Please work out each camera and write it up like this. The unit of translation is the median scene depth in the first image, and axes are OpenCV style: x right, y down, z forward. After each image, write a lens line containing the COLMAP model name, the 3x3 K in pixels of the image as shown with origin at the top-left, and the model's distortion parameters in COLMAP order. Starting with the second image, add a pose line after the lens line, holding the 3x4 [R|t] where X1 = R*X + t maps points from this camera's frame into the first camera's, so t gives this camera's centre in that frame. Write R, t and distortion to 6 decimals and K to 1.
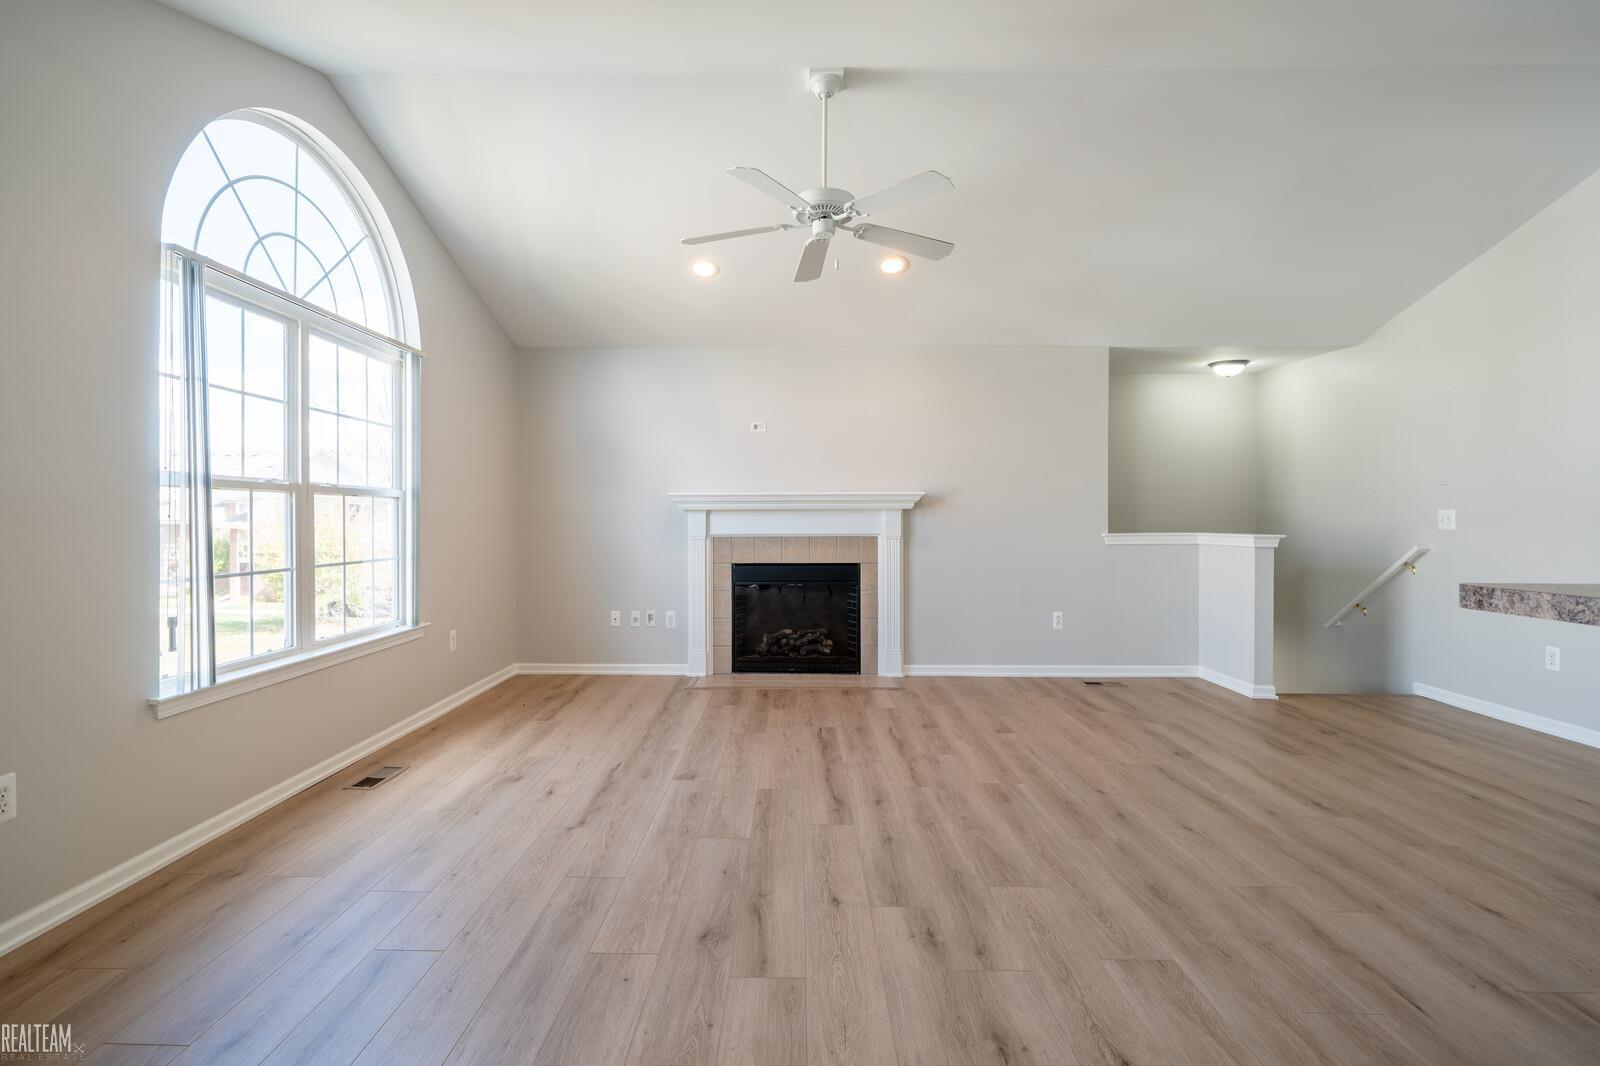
lens RADIAL K [[703.8, 0, 783.7], [0, 703.8, 518.4], [0, 0, 1]] dist [0.001384, 0.000771]
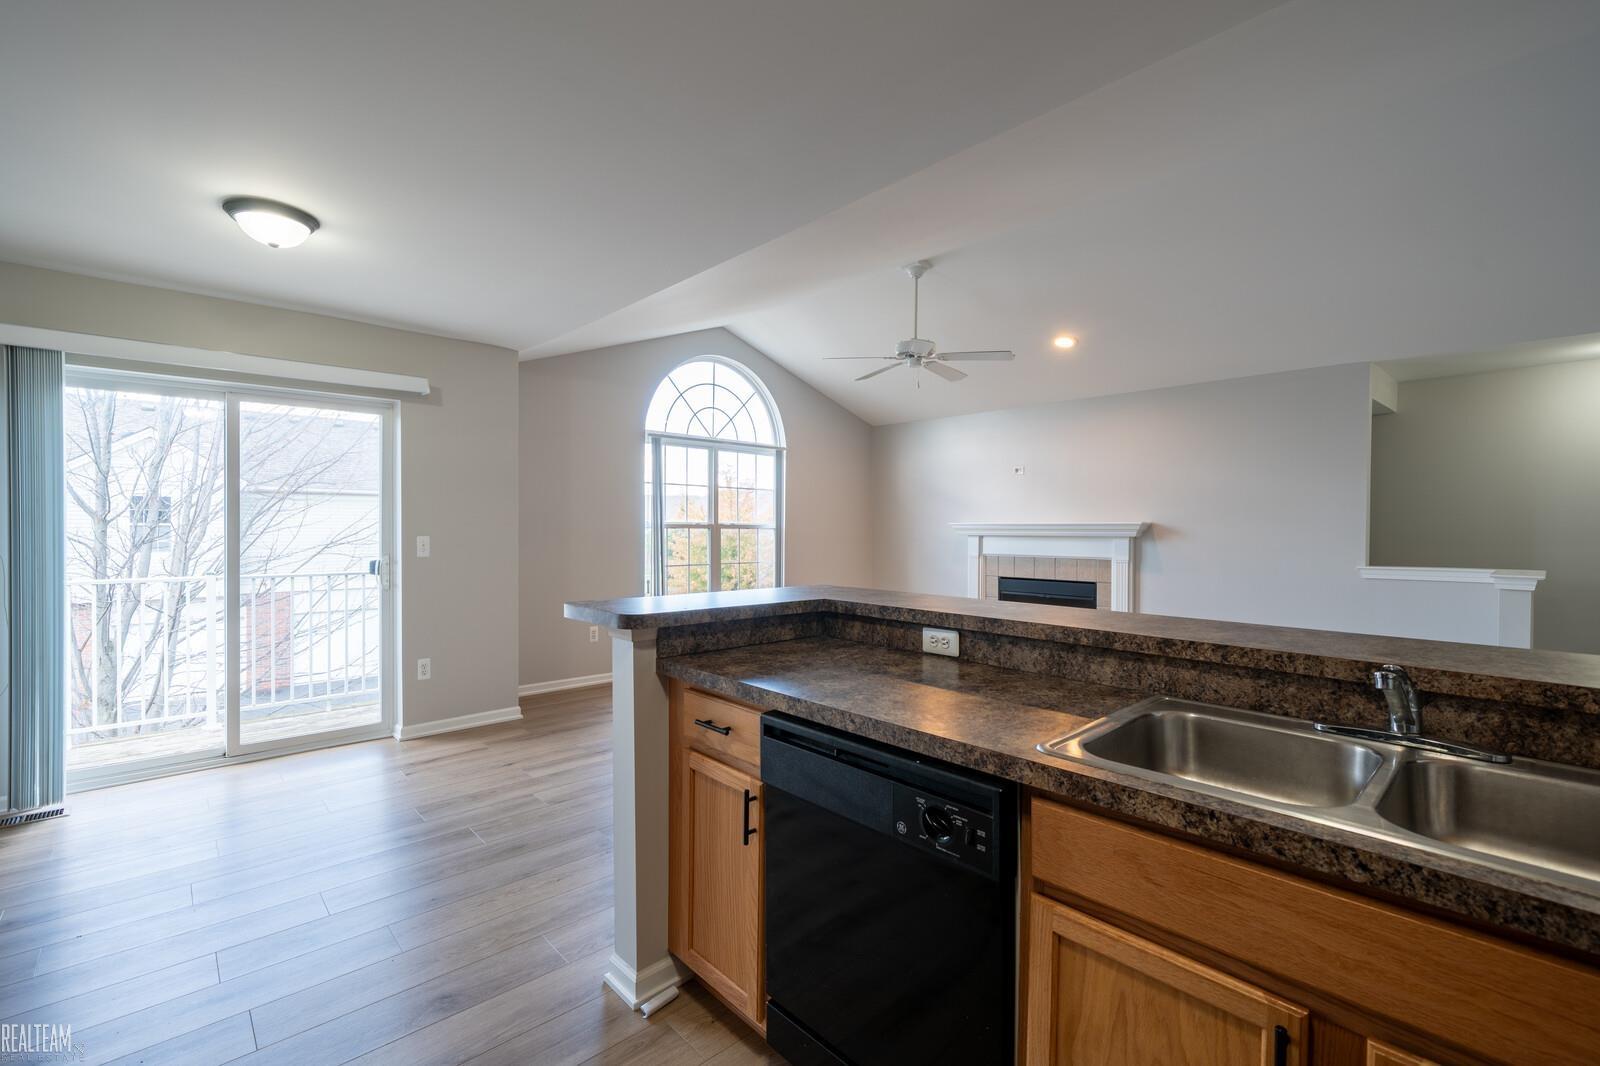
lens RADIAL K [[703.8, 0, 796.0], [0, 703.8, 534.4], [0, 0, 1]] dist [0.001384, 0.000771]
pose [[0.694012, 0.010338, -0.719889, 0.961852], [-0.005868, 0.999945, 0.008702, -0.036920], [0.719939, -0.001815, 0.694035, -0.273250]]
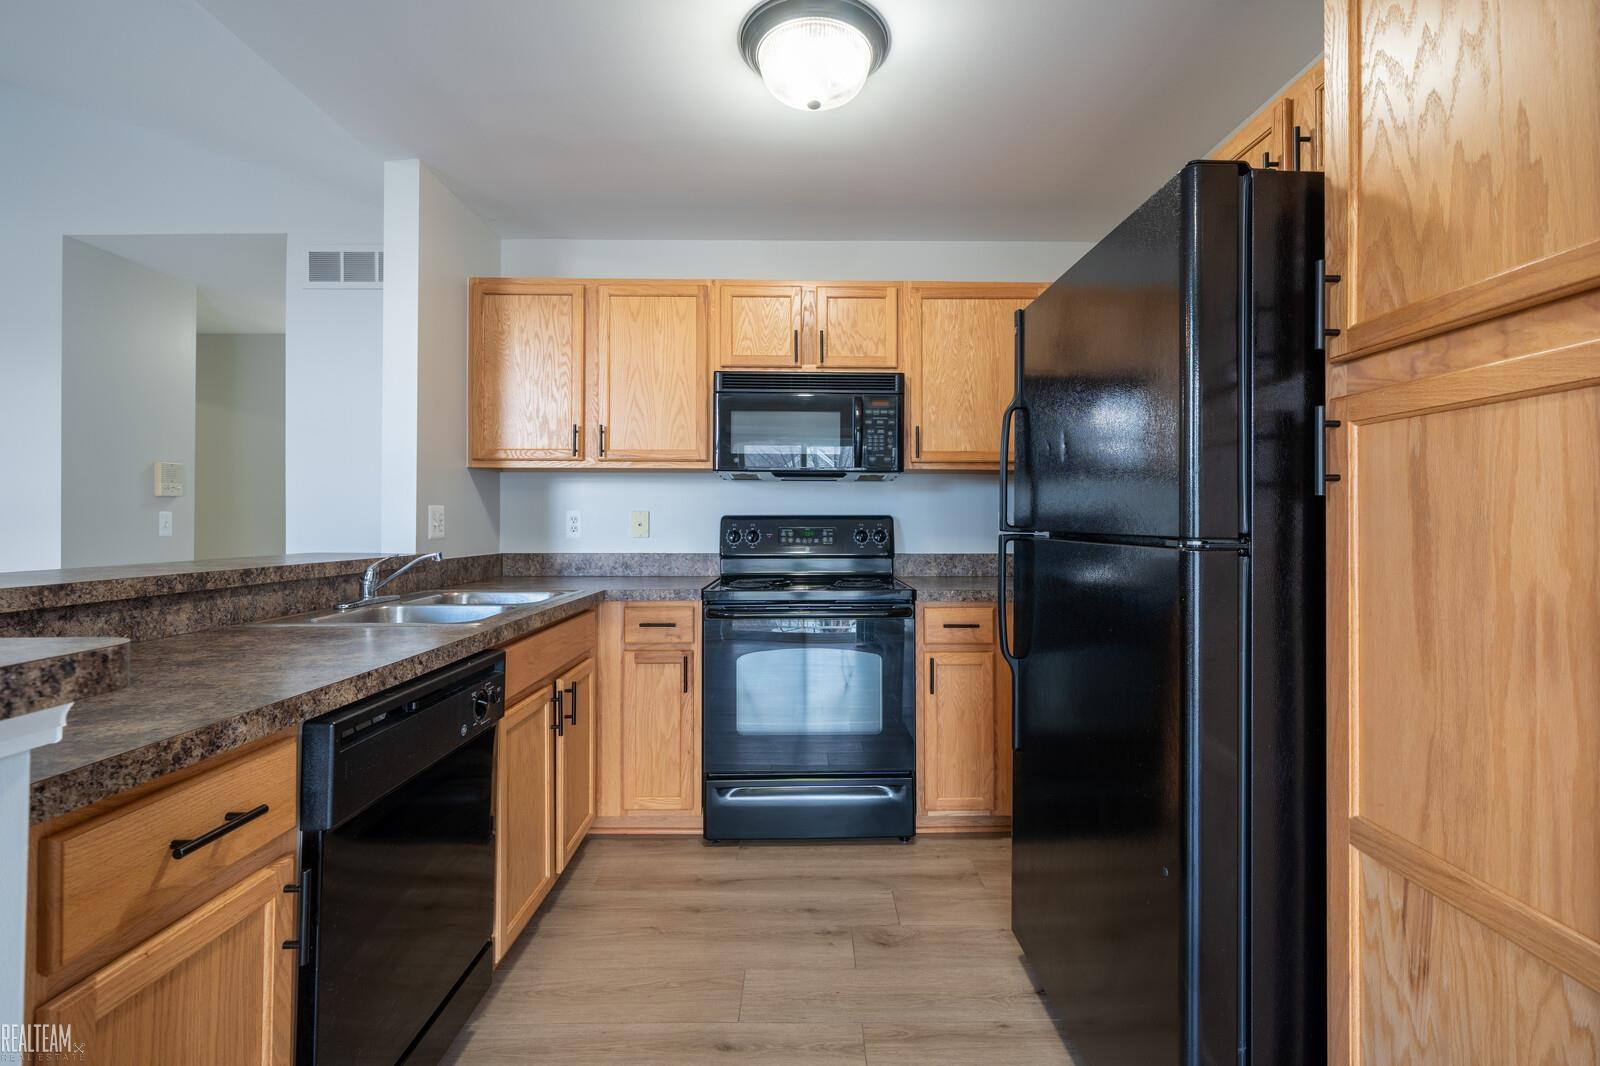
lens RADIAL K [[703.8, 0, 811.5], [0, 703.8, 520.6], [0, 0, 1]] dist [0.001384, 0.000771]
pose [[-0.035386, -0.000990, 0.999373, 0.267498], [0.001654, 0.999998, 0.001049, 0.001150], [-0.999372, 0.001690, -0.035384, -0.154894]]
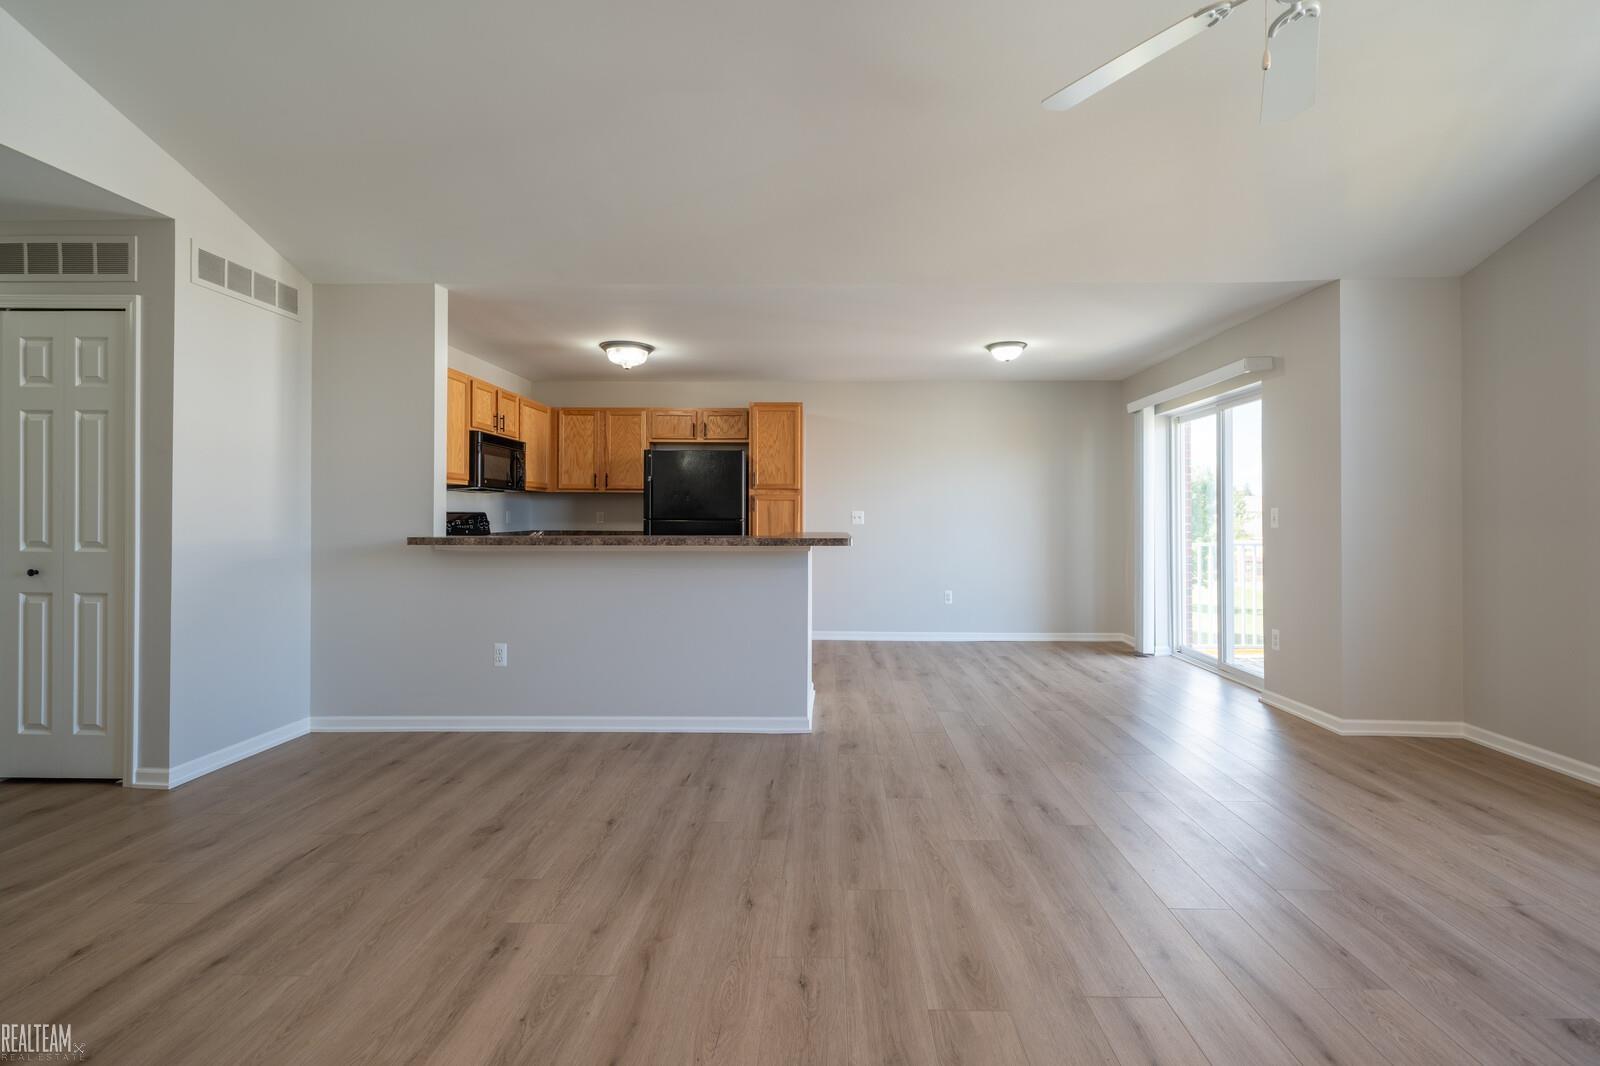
lens RADIAL K [[703.8, 0, 811.2], [0, 703.8, 517.0], [0, 0, 1]] dist [0.001384, 0.000771]
pose [[-0.999966, -0.003749, 0.007377, 0.404652], [-0.003714, 0.999982, 0.004748, -0.004746], [-0.007395, 0.004721, -0.999962, 1.459995]]
